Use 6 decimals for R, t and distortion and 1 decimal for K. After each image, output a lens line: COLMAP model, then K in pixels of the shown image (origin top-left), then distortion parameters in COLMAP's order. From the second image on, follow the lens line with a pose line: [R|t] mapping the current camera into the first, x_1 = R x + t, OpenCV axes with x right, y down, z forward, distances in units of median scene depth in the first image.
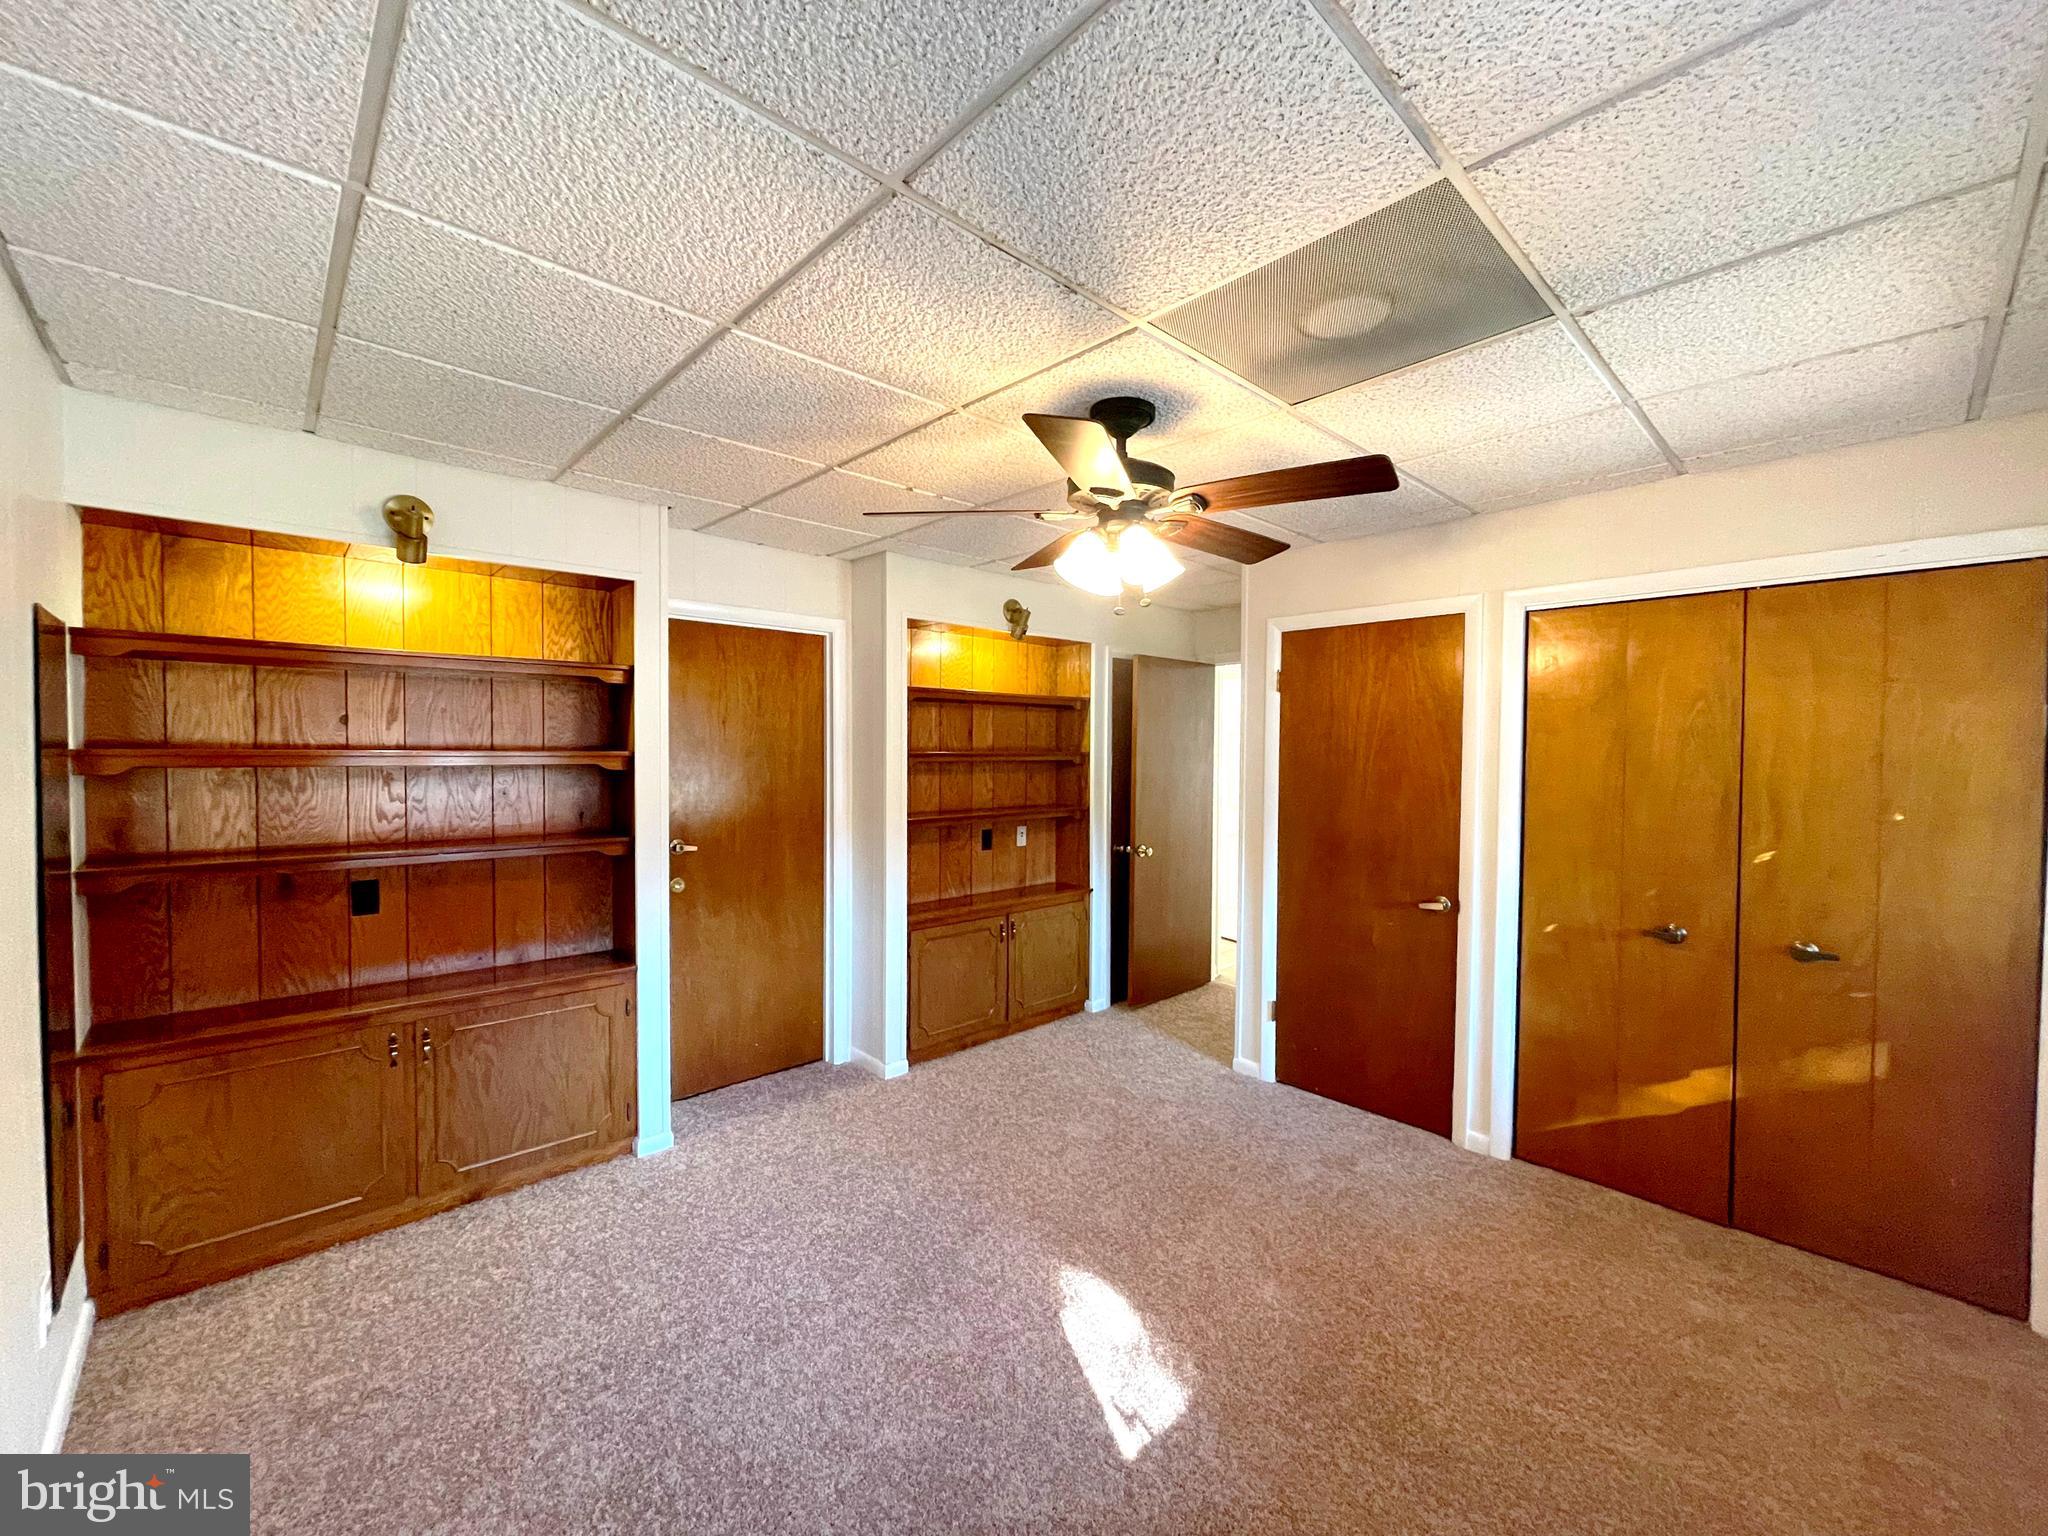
lens RADIAL K [[830.6, 0, 1011.4], [0, 830.6, 767.2], [0, 0, 1]] dist [-0.001421, -0.000053]
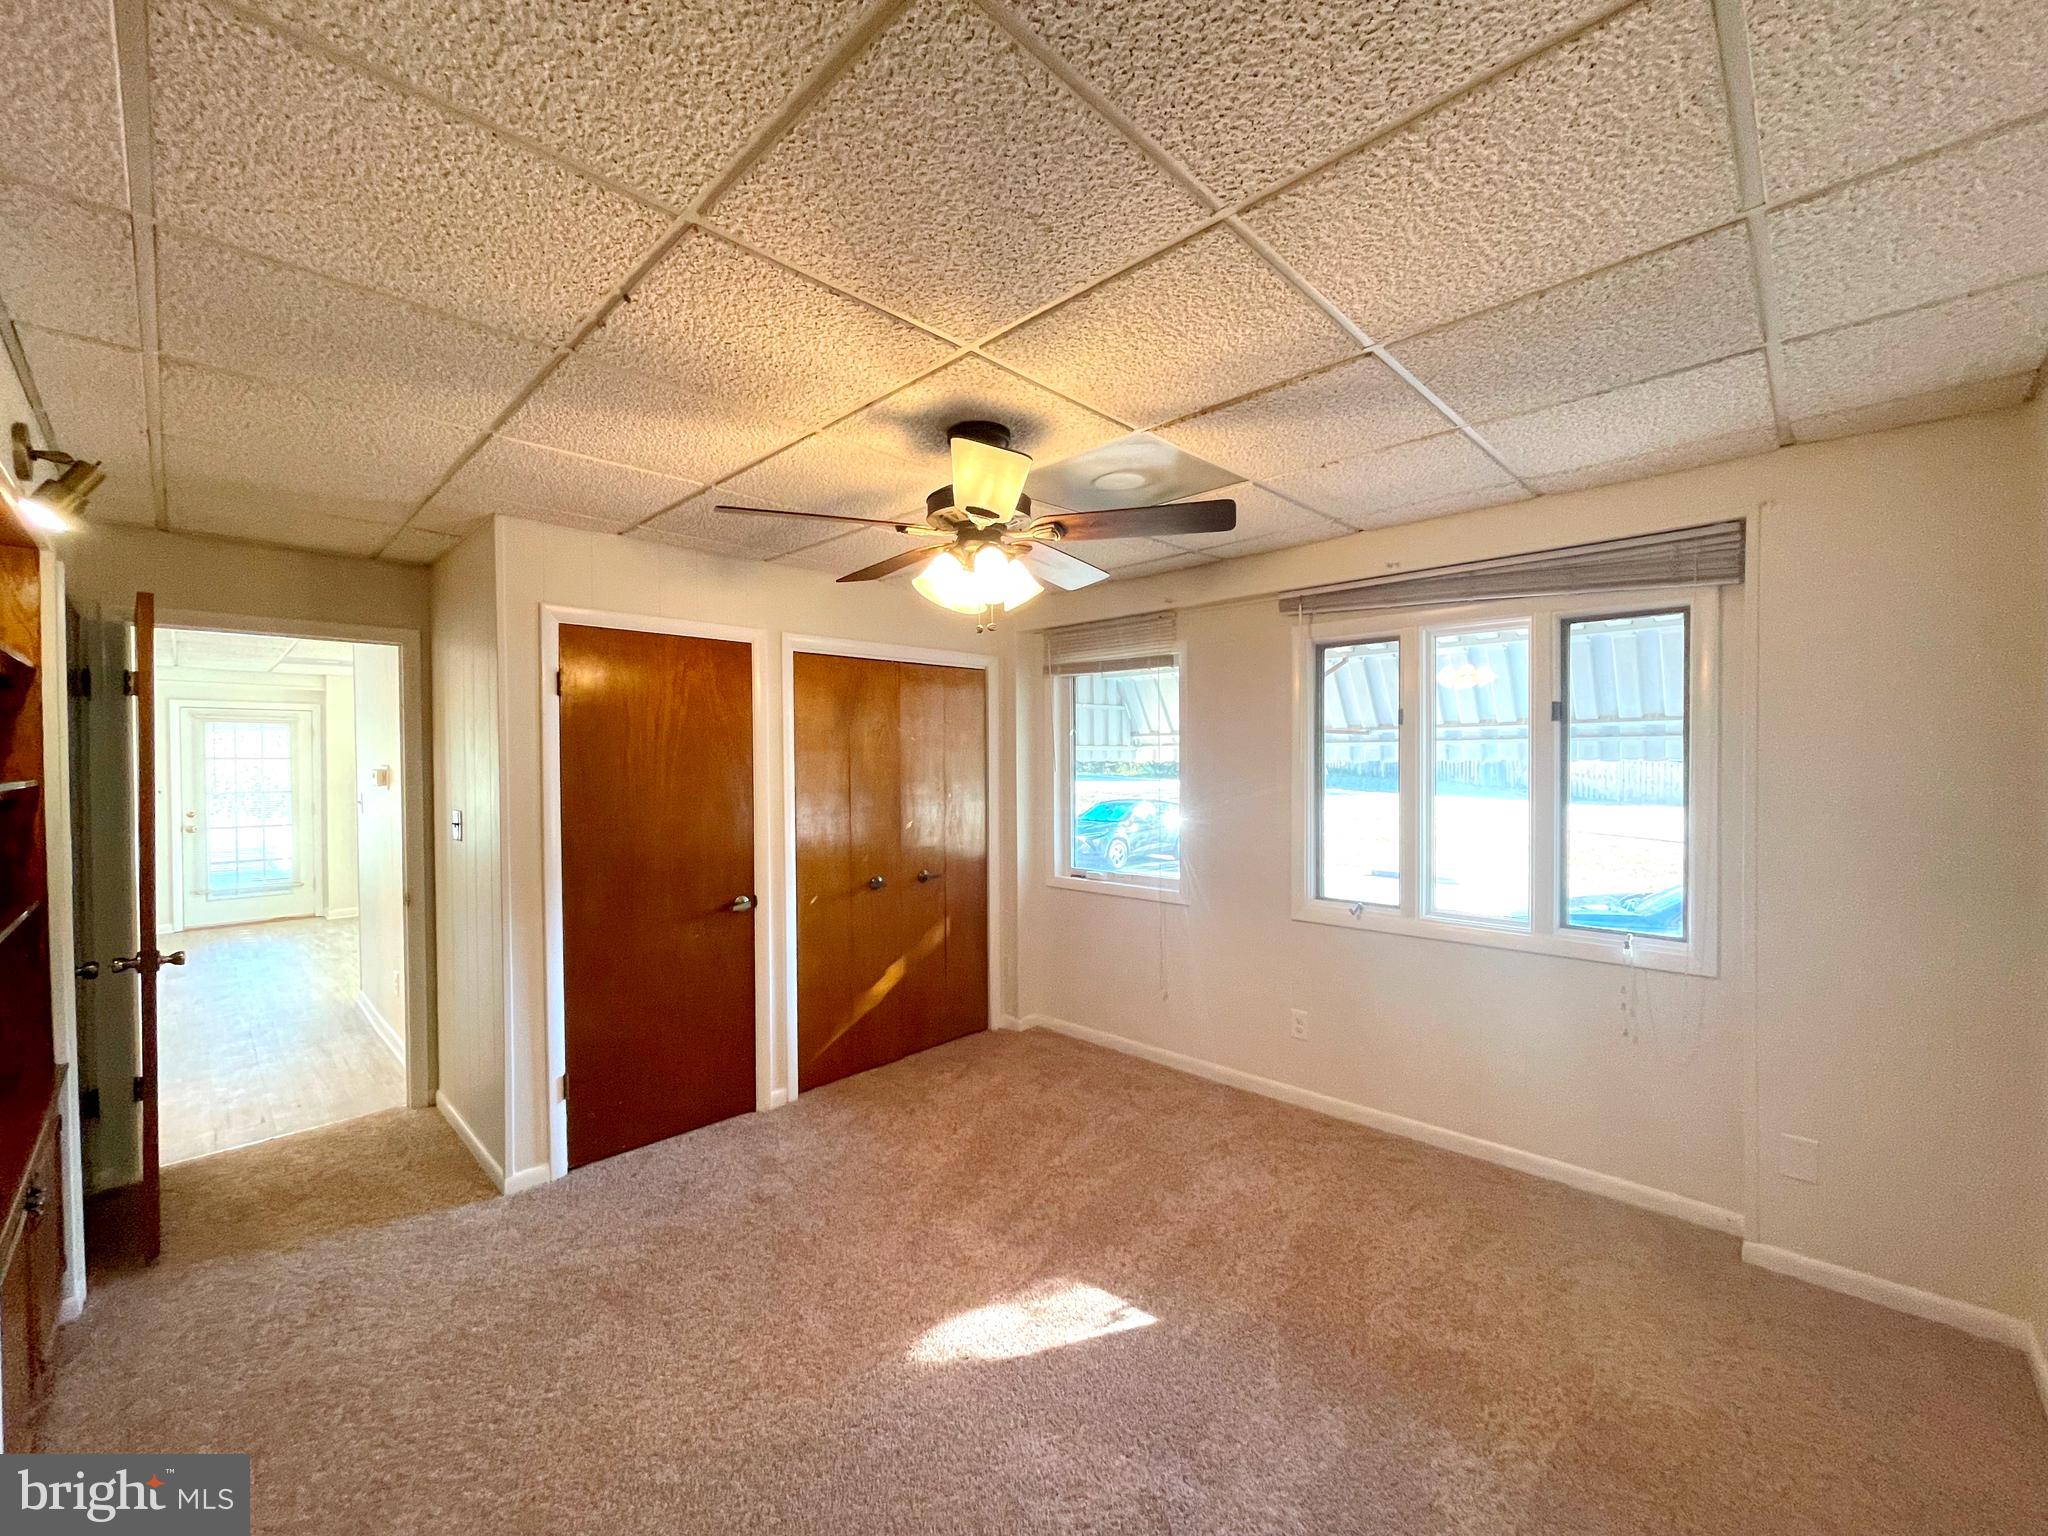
lens RADIAL K [[846.7, 0, 1016.1], [0, 846.7, 767.1], [0, 0, 1]] dist [-0.001530, -0.000606]
pose [[-0.049854, -0.020608, 0.998544, -0.715096], [0.033017, 0.999207, 0.022270, -0.033436], [-0.998211, 0.034079, -0.049134, 0.789635]]
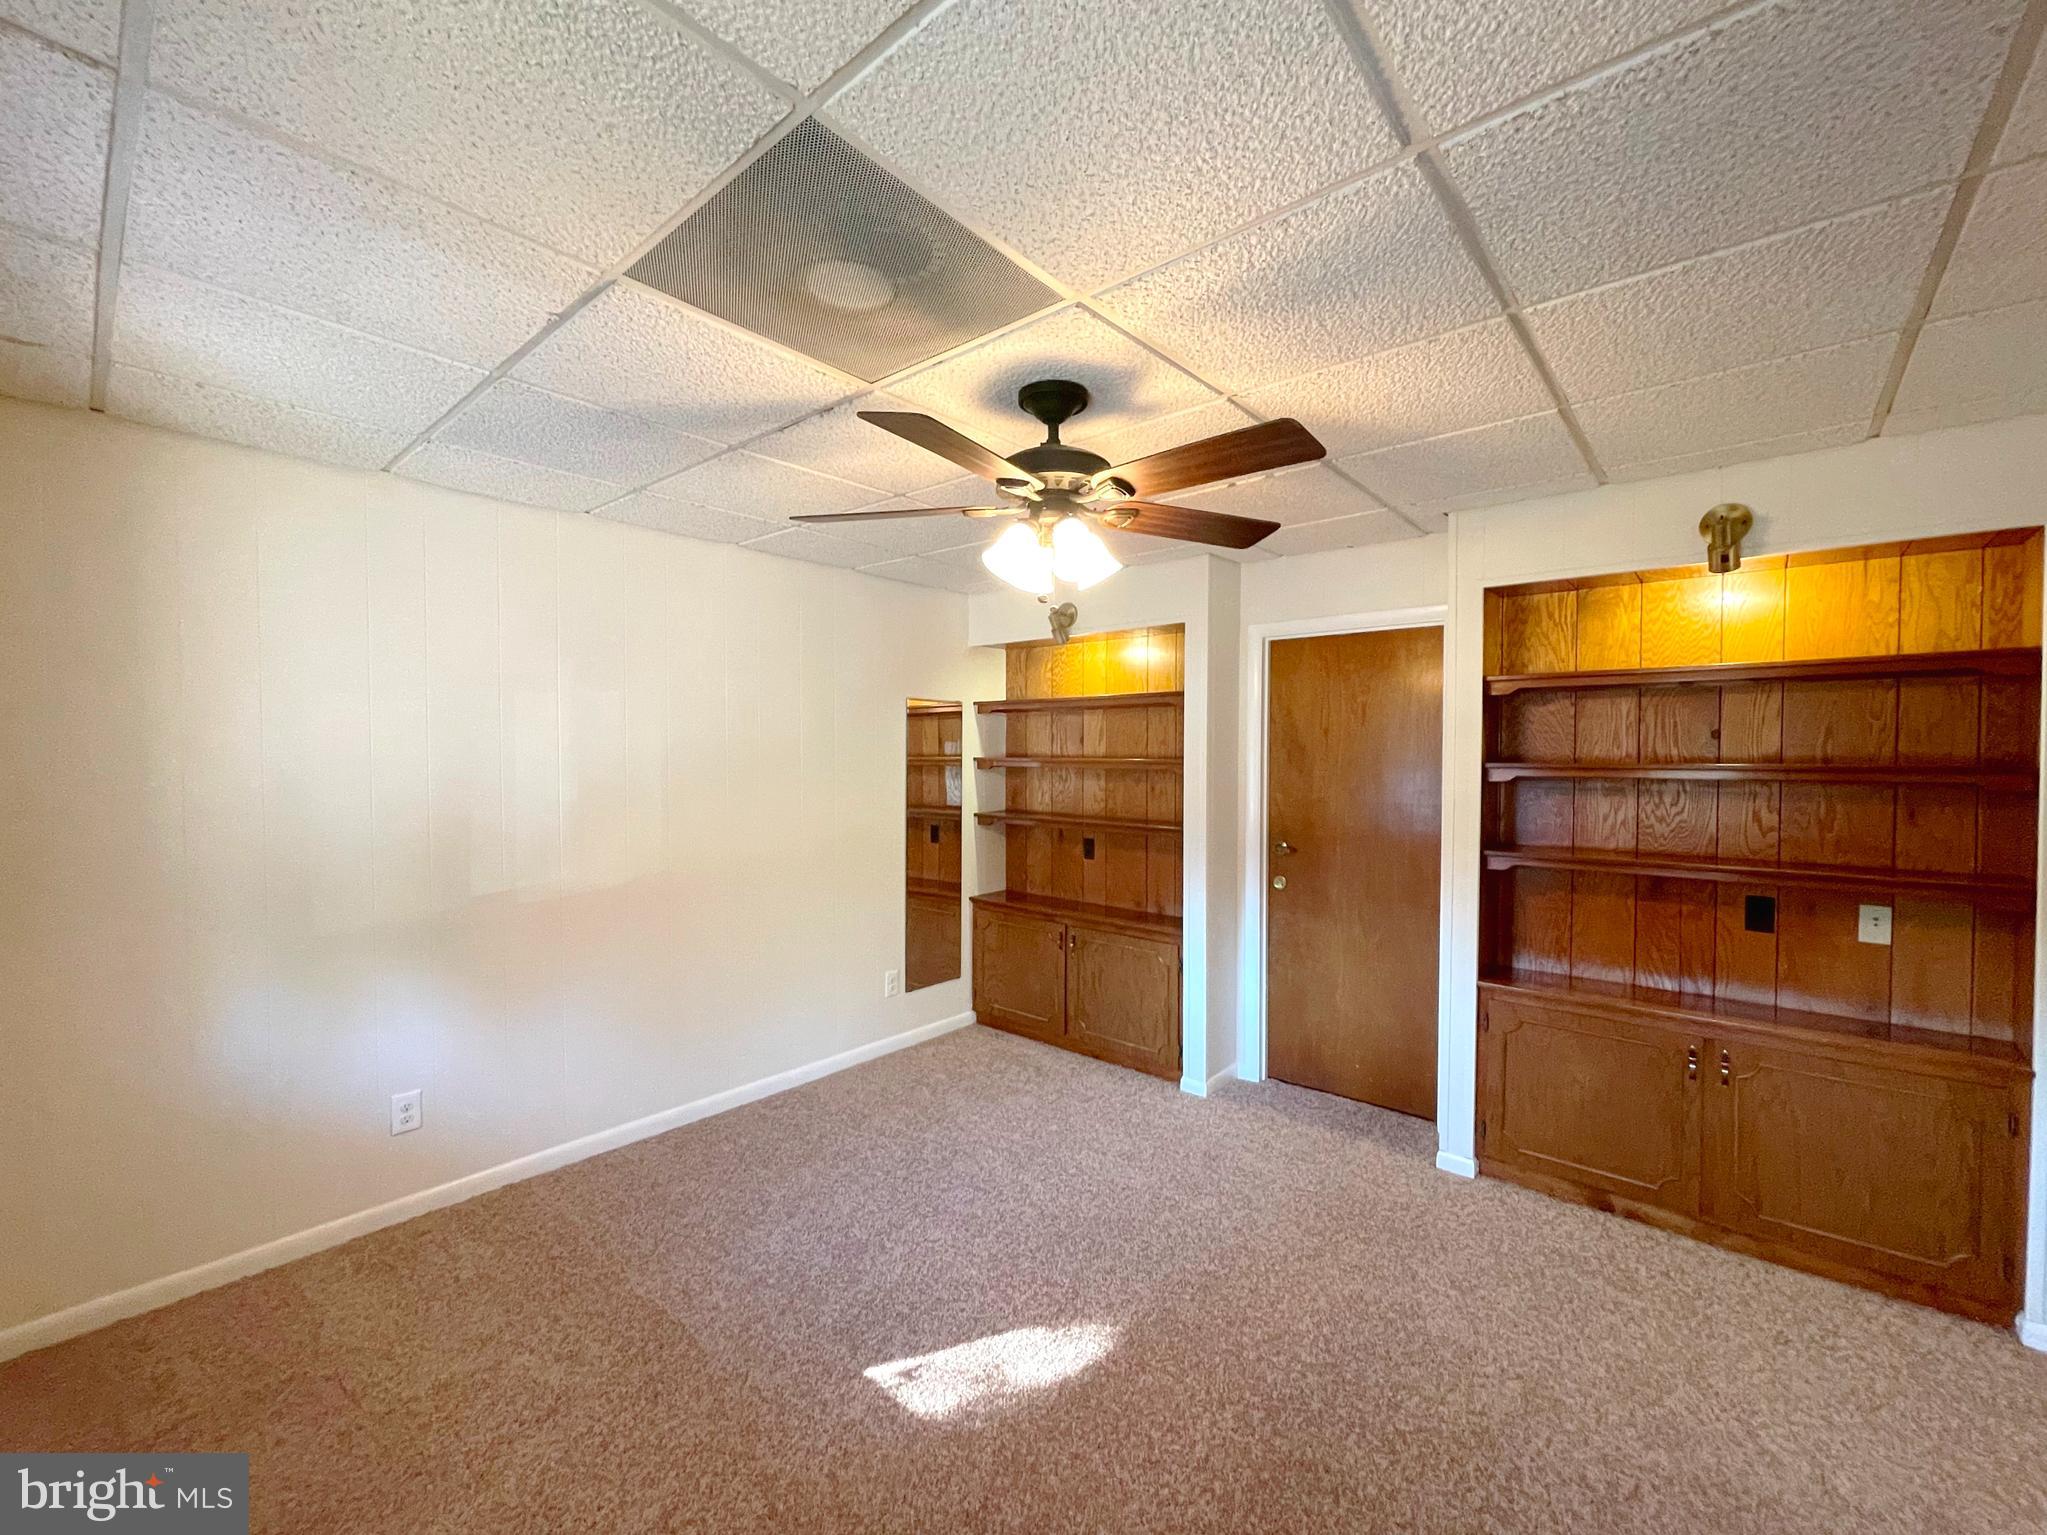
lens RADIAL K [[830.2, 0, 1010.9], [0, 830.2, 766.7], [0, 0, 1]] dist [-0.001421, -0.000053]
pose [[0.093933, 0.009143, -0.995537, 0.821214], [-0.026065, 0.999638, 0.006721, -0.011189], [0.995237, 0.025317, 0.094137, 0.677870]]
